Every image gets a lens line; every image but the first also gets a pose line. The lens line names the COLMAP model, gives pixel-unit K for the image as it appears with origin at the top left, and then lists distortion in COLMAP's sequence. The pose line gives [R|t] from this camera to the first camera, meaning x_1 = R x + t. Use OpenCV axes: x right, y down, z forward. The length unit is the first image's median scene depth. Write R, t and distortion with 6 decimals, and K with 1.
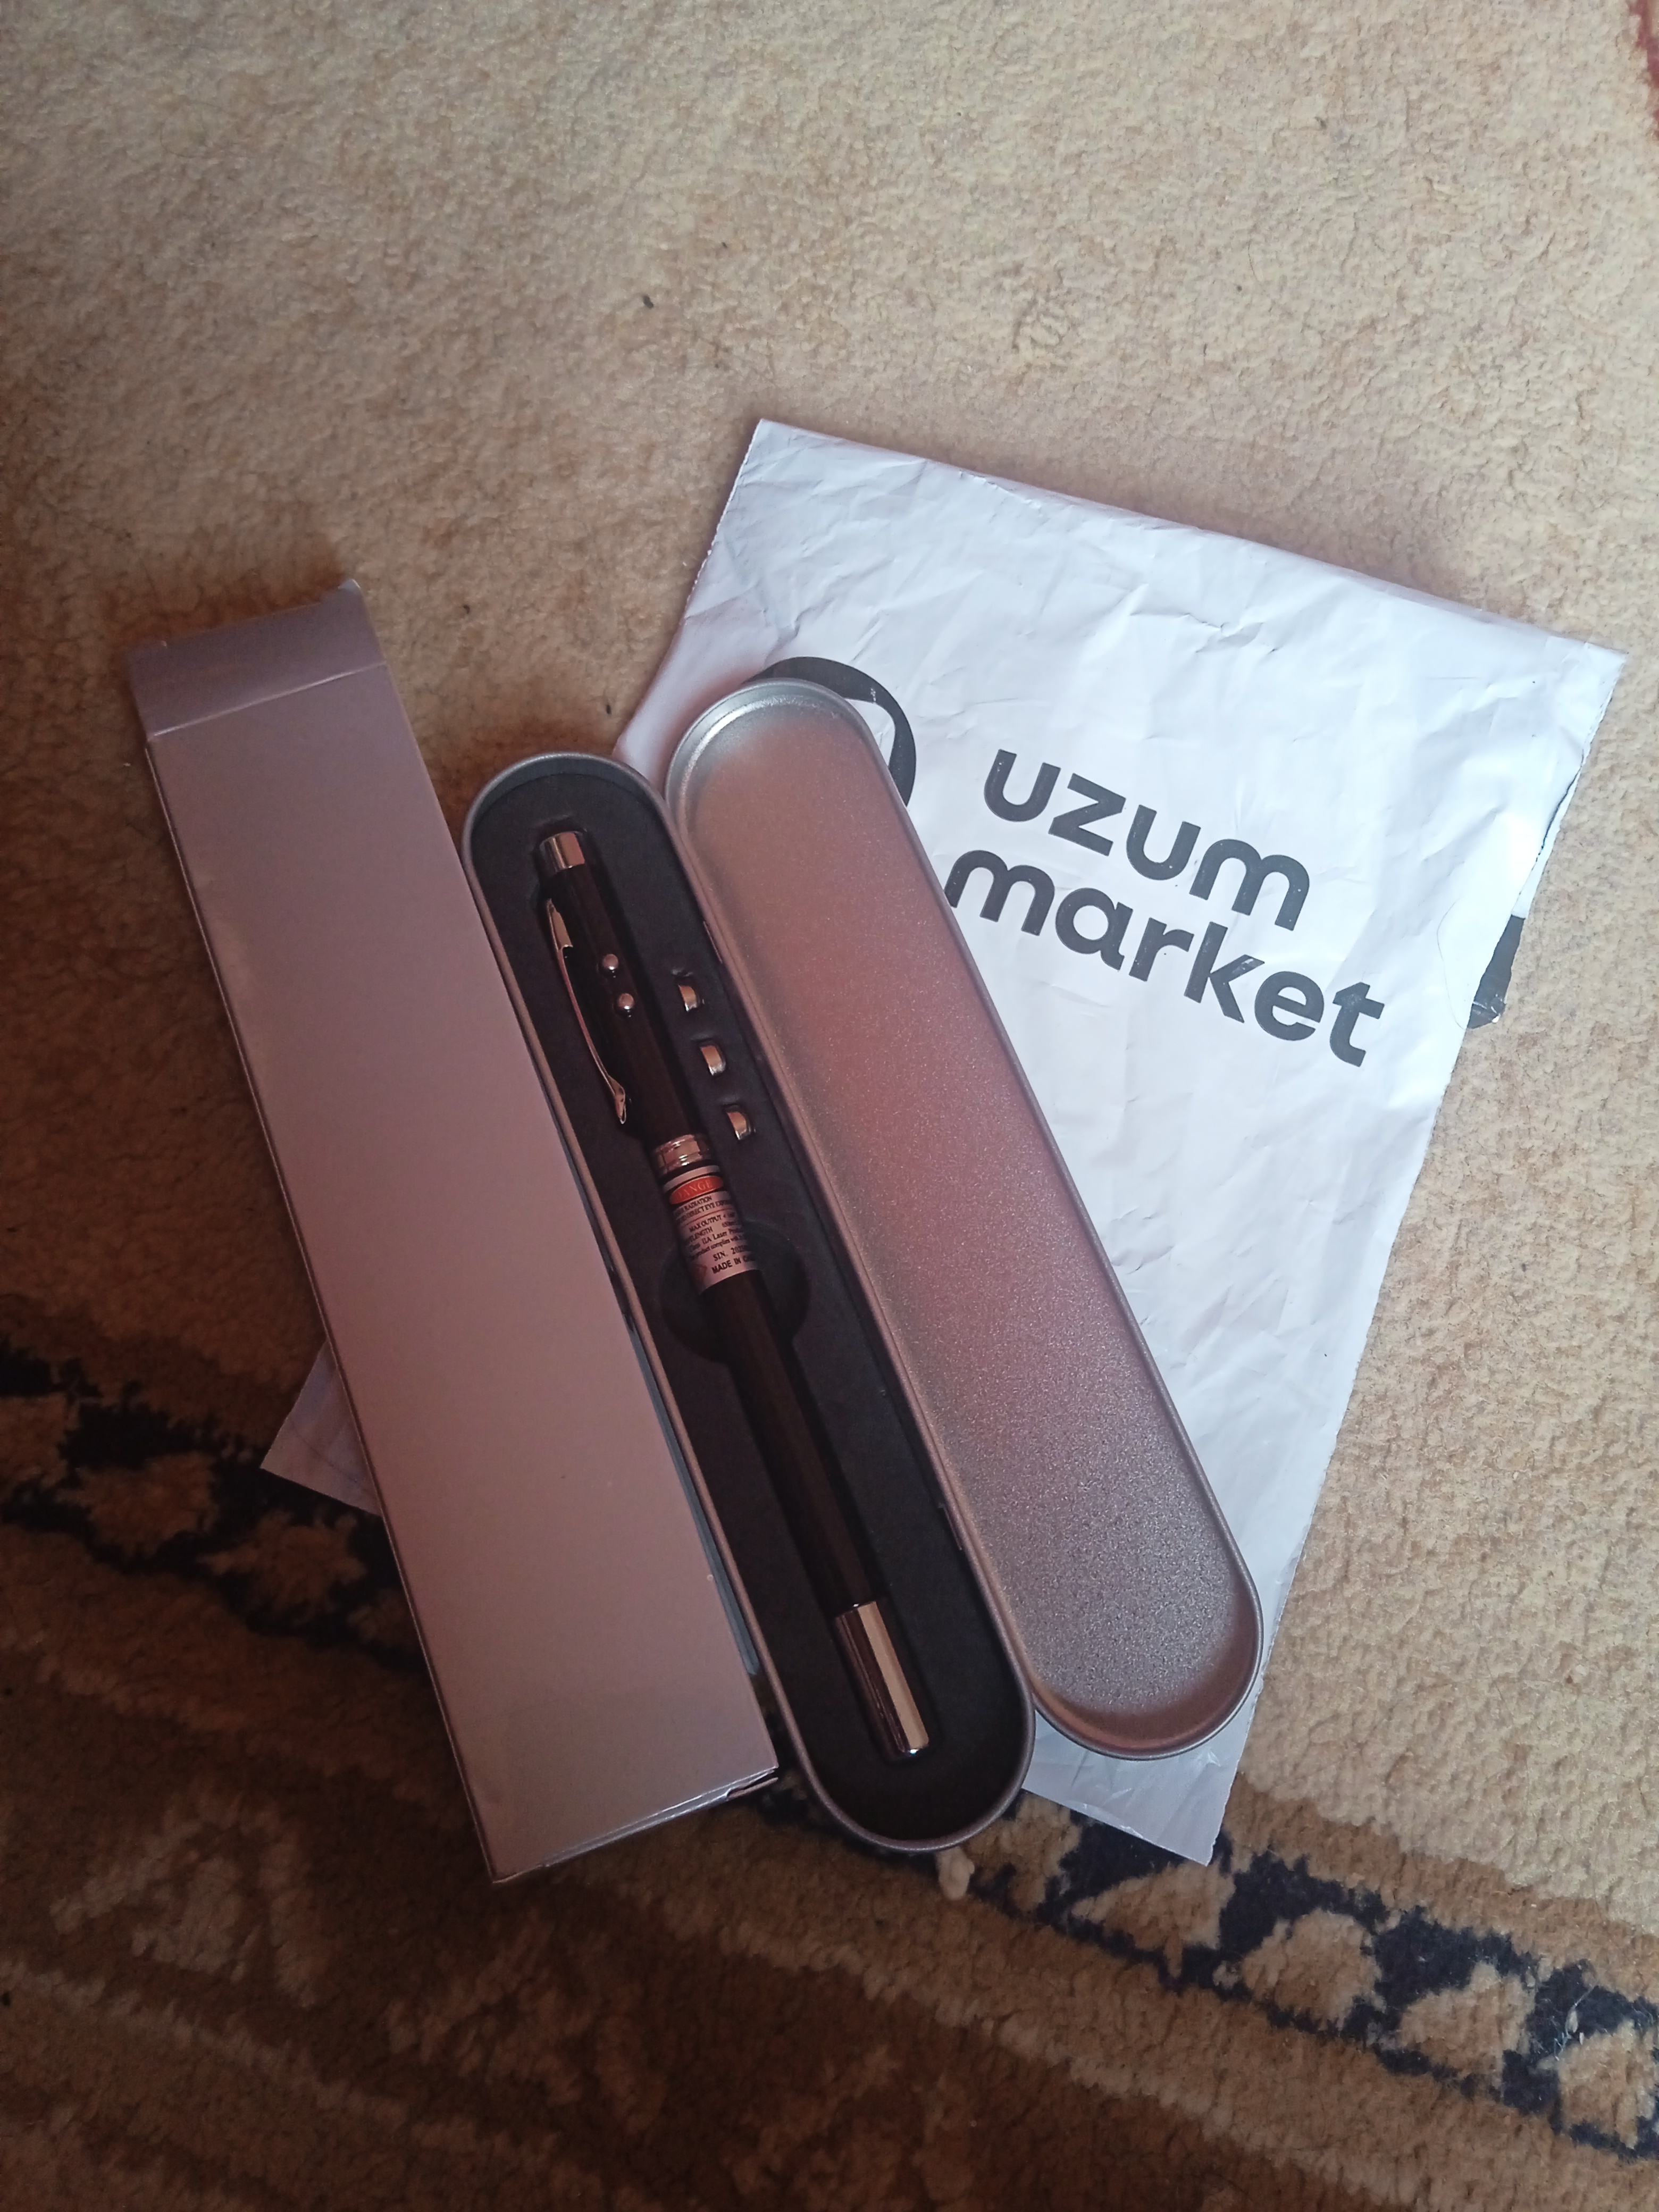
lens RADIAL K [[1897.8, 0, 839.9], [0, 1897.8, 1106.2], [0, 0, 1]] dist [0.076039, -0.151927]
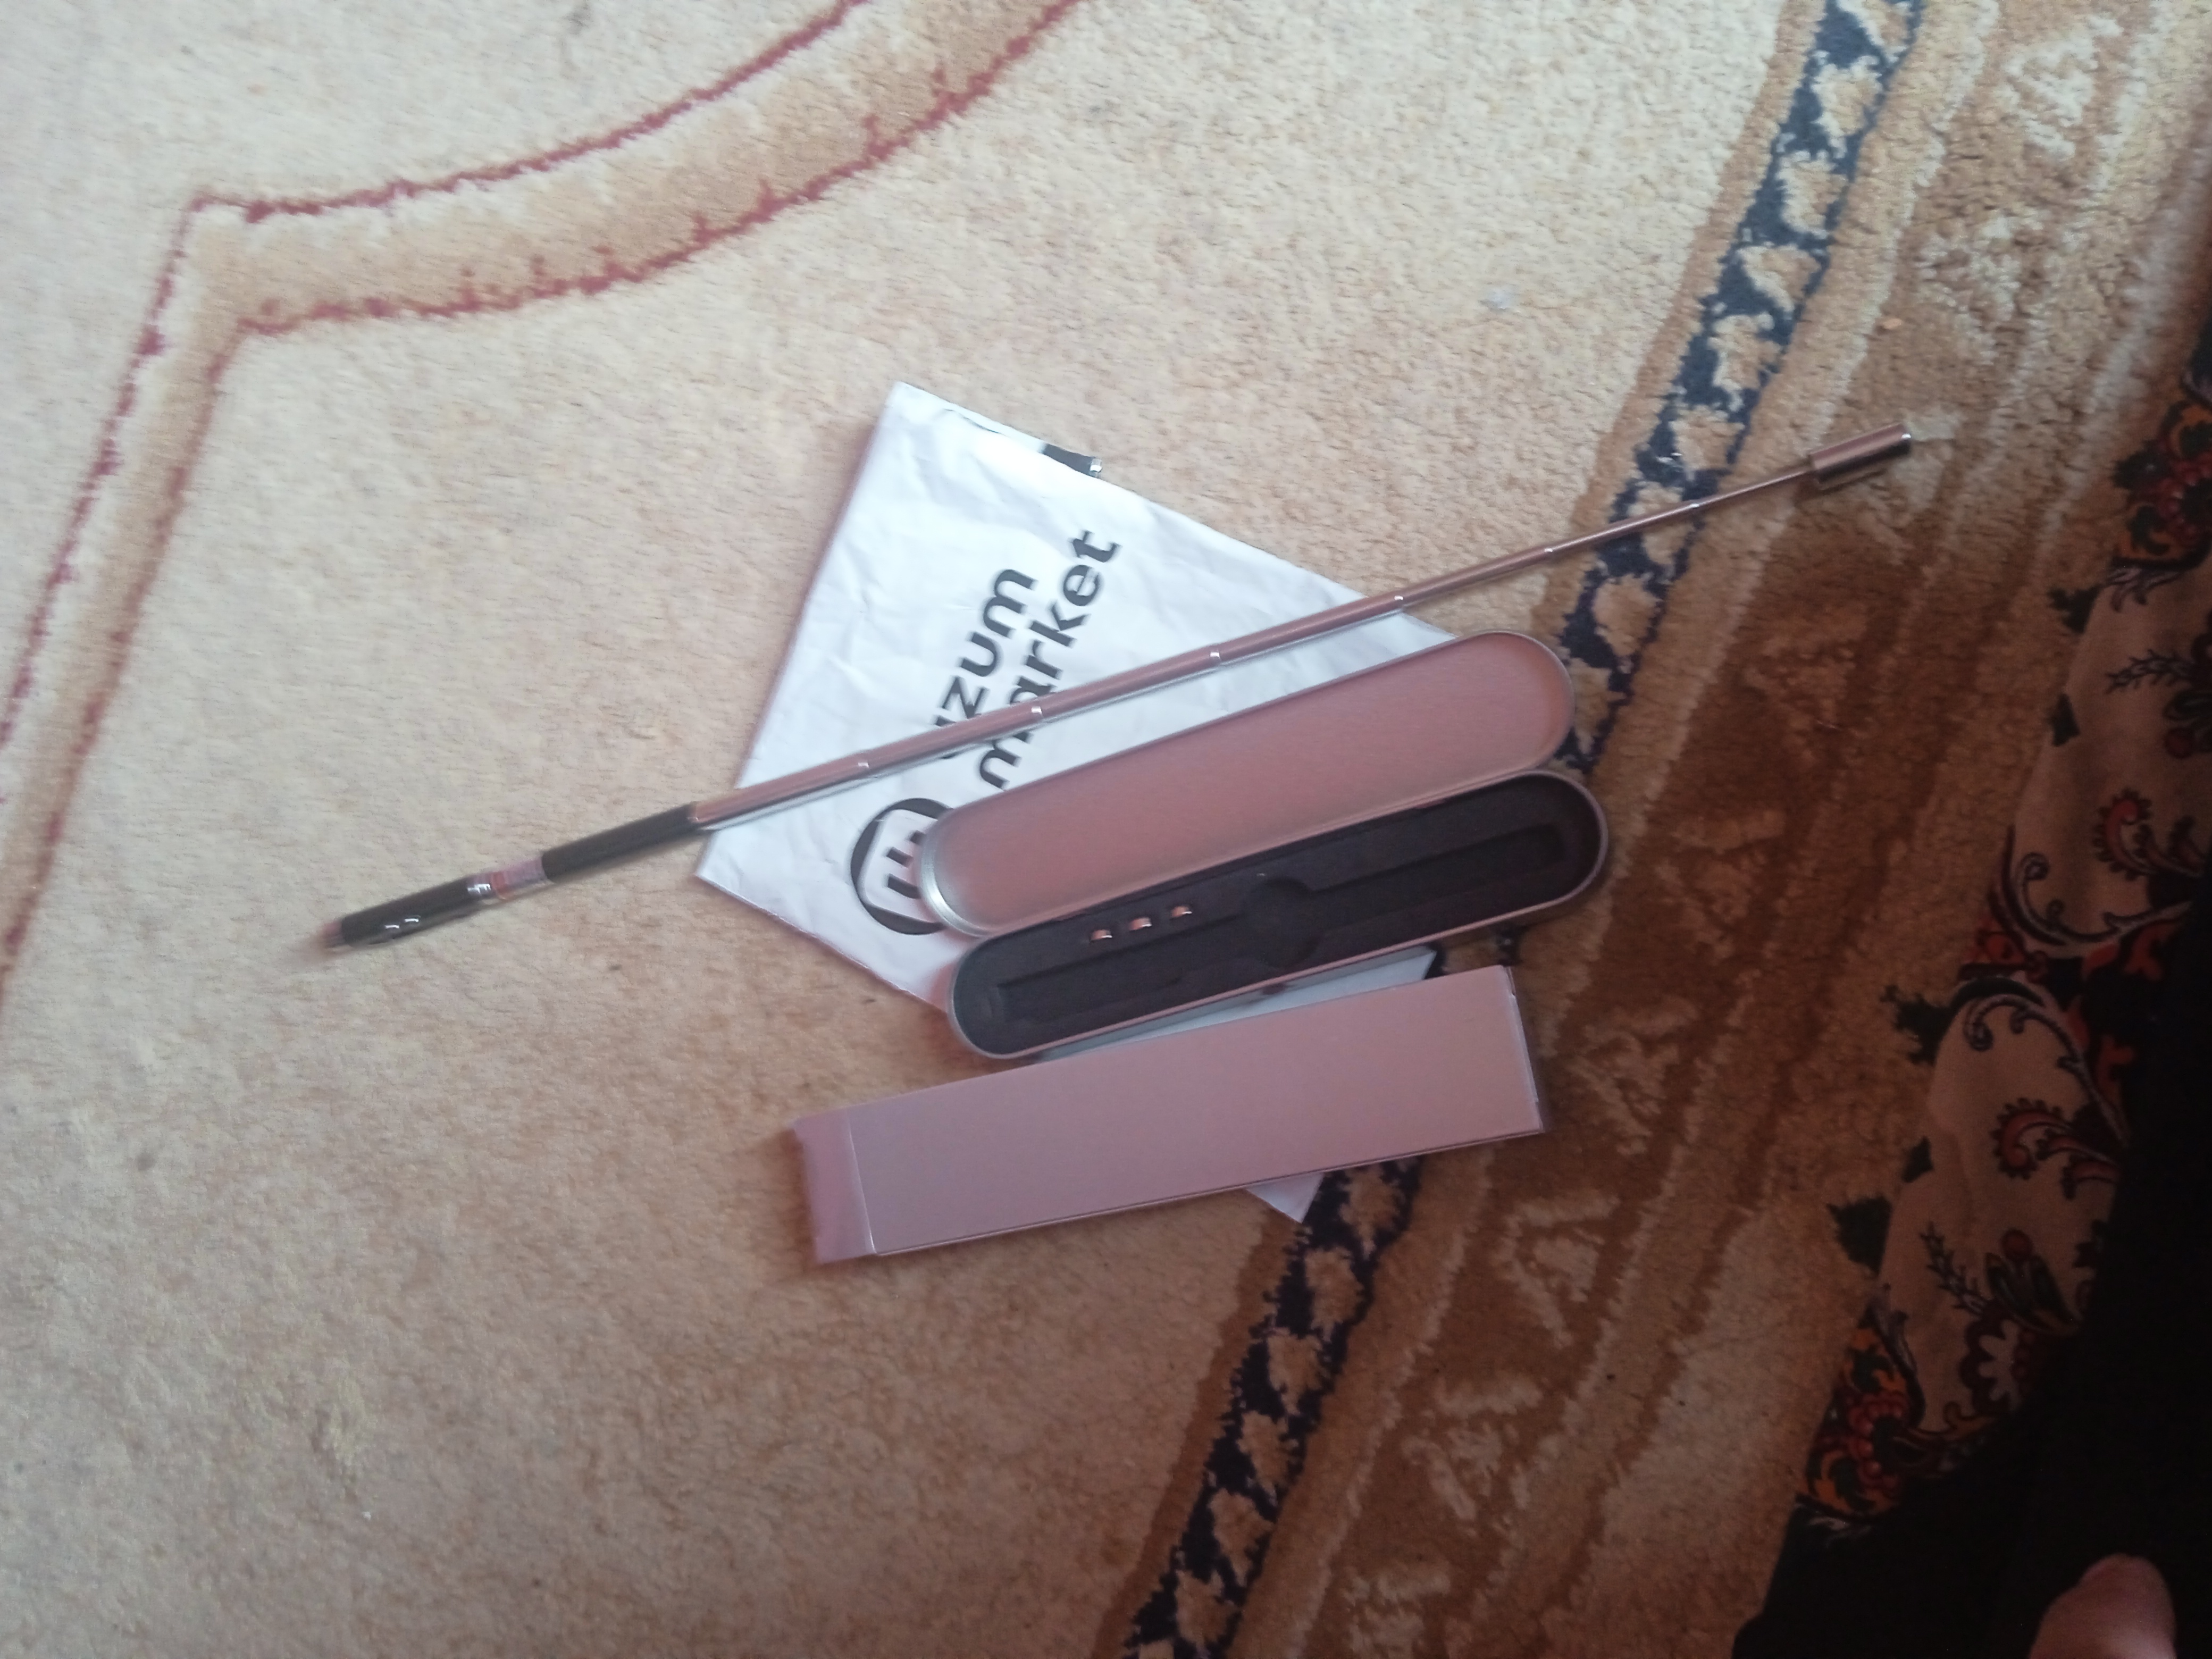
lens RADIAL K [[1860.4, 0, 1097.2], [0, 1860.4, 825.1], [0, 0, 1]] dist [0.044254, -0.064640]
pose [[0.033909, -0.999408, -0.005808, 0.052685], [0.998154, 0.034158, -0.050213, 0.070101], [0.050382, -0.004094, 0.998722, -0.679656]]
